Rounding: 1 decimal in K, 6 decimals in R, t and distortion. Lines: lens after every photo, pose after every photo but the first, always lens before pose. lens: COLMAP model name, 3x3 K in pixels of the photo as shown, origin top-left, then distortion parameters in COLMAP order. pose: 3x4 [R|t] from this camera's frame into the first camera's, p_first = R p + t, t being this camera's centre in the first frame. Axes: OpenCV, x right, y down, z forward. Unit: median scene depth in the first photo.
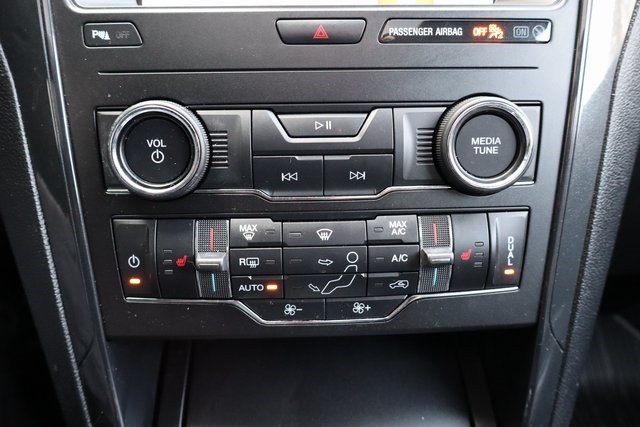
lens RADIAL K [[539.6, 0, 320.0], [0, 539.6, 213.5], [0, 0, 1]] dist [-0.005375, 0.005981]
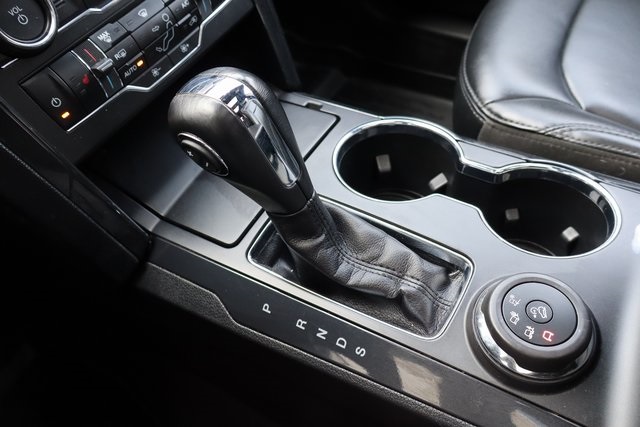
lens RADIAL K [[539.6, 0, 320.0], [0, 539.6, 213.5], [0, 0, 1]] dist [-0.005375, 0.005981]
pose [[0.551557, -0.680160, 0.482873, -0.844082], [0.519056, 0.733018, 0.439620, 0.042541], [-0.652967, 0.008162, 0.757343, -0.489425]]
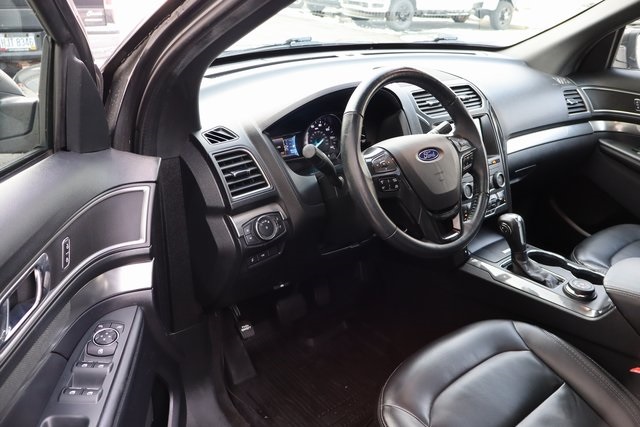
lens RADIAL K [[539.6, 0, 320.0], [0, 539.6, 213.5], [0, 0, 1]] dist [-0.005375, 0.005981]
pose [[0.797152, -0.219107, 0.562619, -4.749373], [0.282138, 0.959014, -0.026271, -0.178005], [-0.533804, 0.179679, 0.826298, -2.838771]]
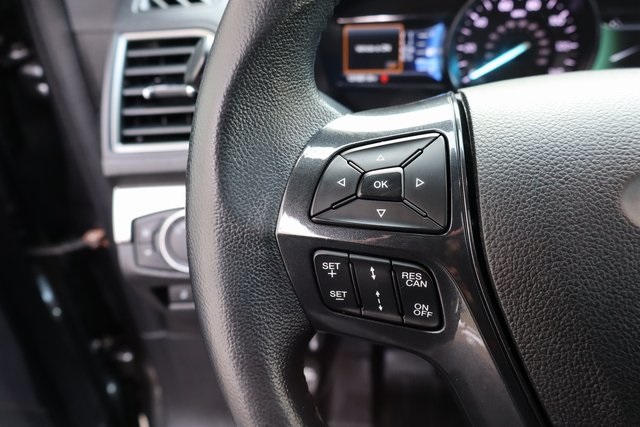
lens RADIAL K [[539.6, 0, 320.0], [0, 539.6, 213.5], [0, 0, 1]] dist [-0.005375, 0.005981]
pose [[0.987525, 0.033533, -0.153850, -2.020686], [-0.024932, 0.998034, 0.057501, -0.501953], [0.155476, -0.052948, 0.986420, -0.665051]]
